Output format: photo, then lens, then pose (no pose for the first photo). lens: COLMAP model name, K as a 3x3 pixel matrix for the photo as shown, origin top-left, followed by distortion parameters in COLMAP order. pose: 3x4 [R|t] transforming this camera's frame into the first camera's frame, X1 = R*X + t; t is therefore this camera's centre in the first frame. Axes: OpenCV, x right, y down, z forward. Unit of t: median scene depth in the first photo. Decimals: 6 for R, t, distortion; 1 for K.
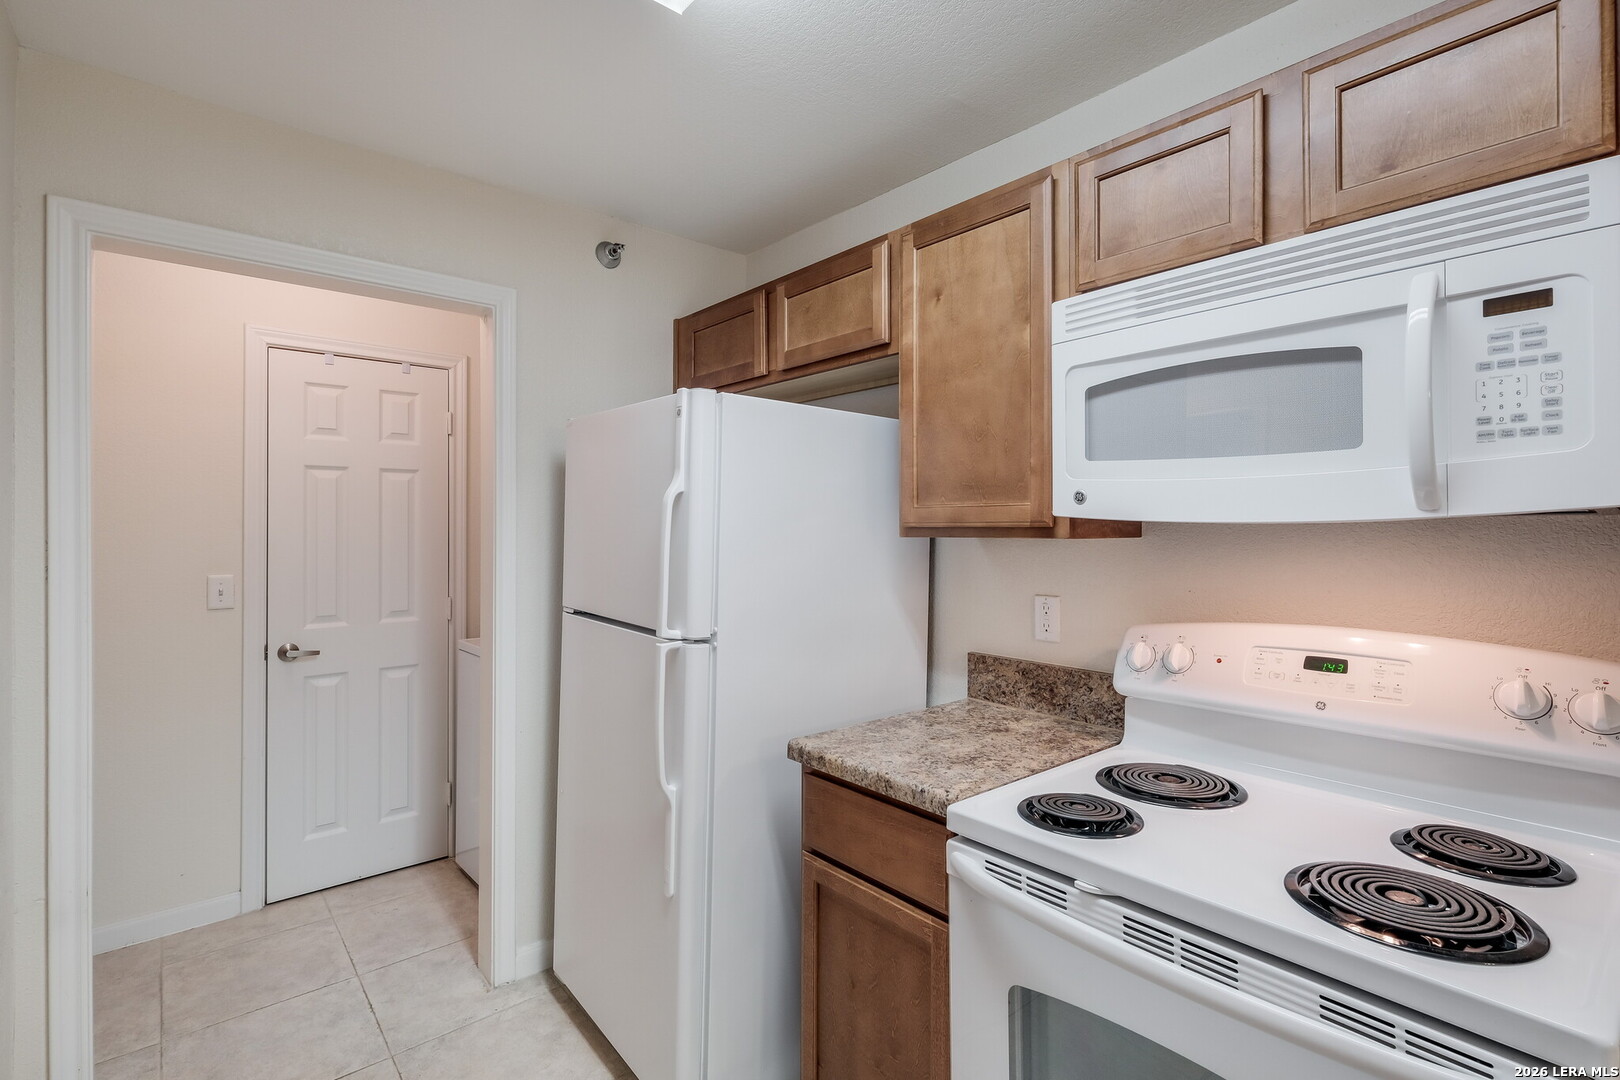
lens RADIAL K [[744.9, 0, 811.7], [0, 744.9, 518.8], [0, 0, 1]] dist [0.002496, 0.000354]
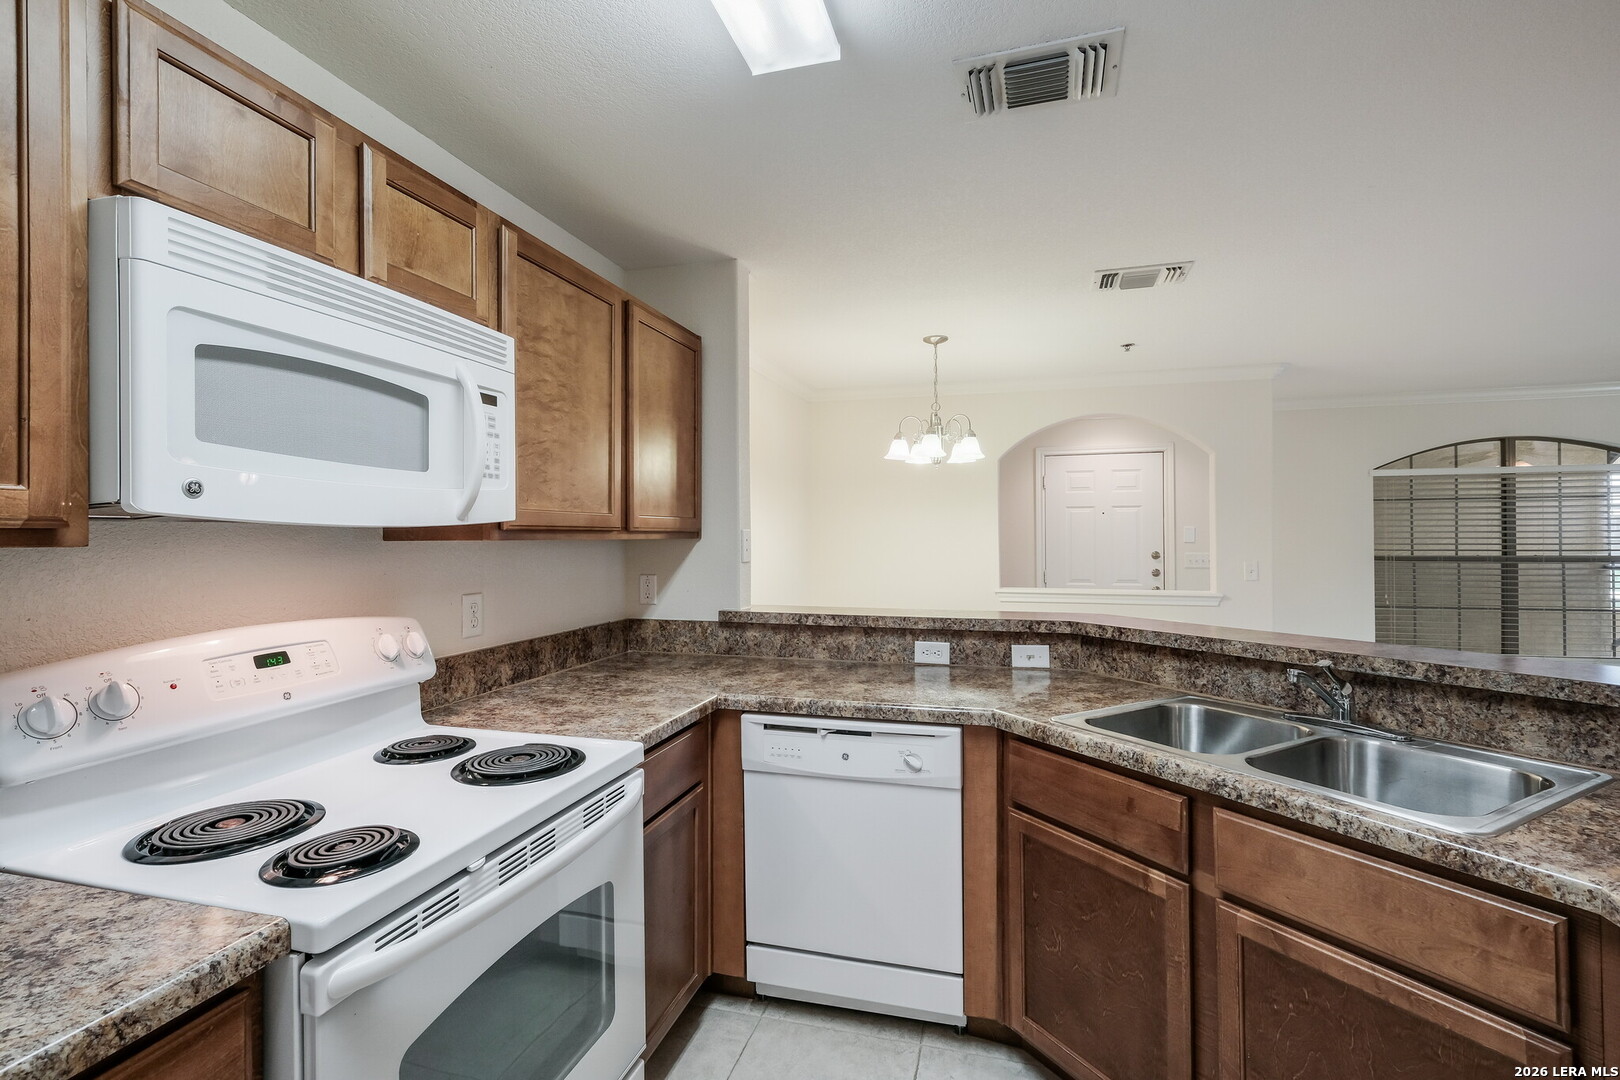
lens RADIAL K [[743.2, 0, 807.1], [0, 743.2, 525.8], [0, 0, 1]] dist [0.002918, 0.000174]
pose [[-0.542571, 0.012725, 0.839914, -0.466968], [-0.006309, 0.999795, -0.019222, 0.014415], [-0.839986, -0.015728, -0.542380, 0.700018]]
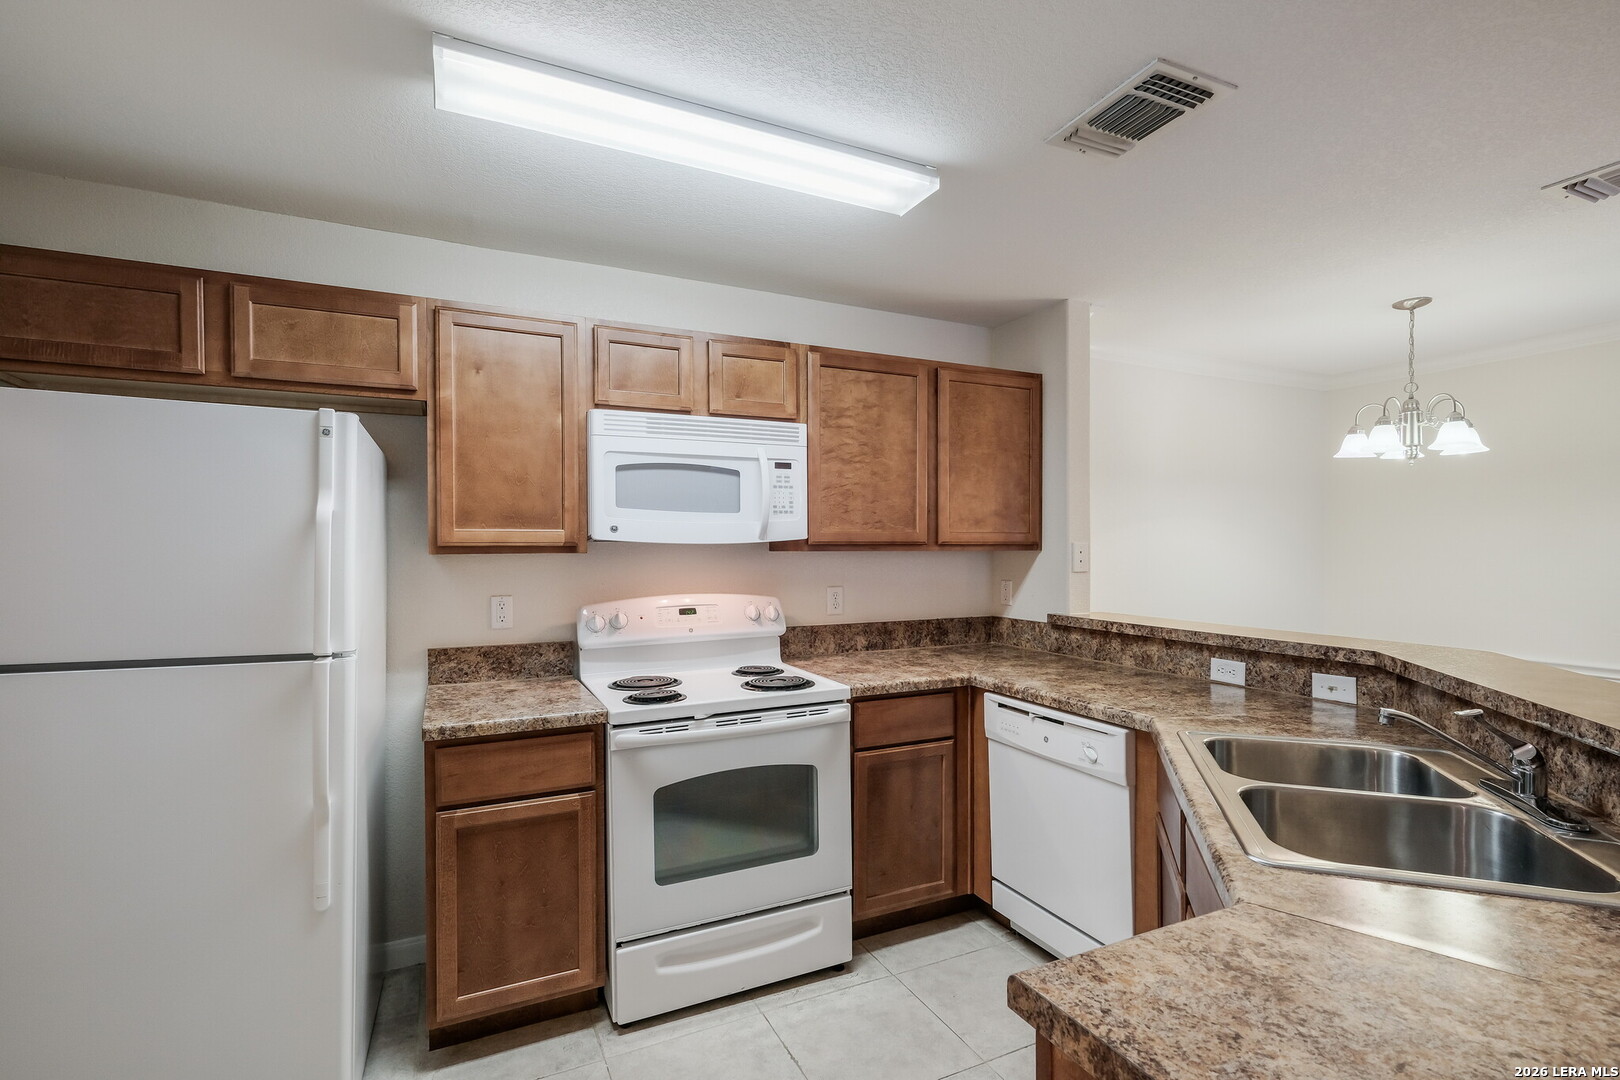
lens RADIAL K [[742.0, 0, 808.1], [0, 742.0, 544.9], [0, 0, 1]] dist [0.005728, 0.000393]
pose [[0.264615, 0.001762, 0.964353, -0.922706], [-0.008861, 0.999961, 0.000605, 0.002828], [-0.964313, -0.008705, 0.264620, 0.091438]]
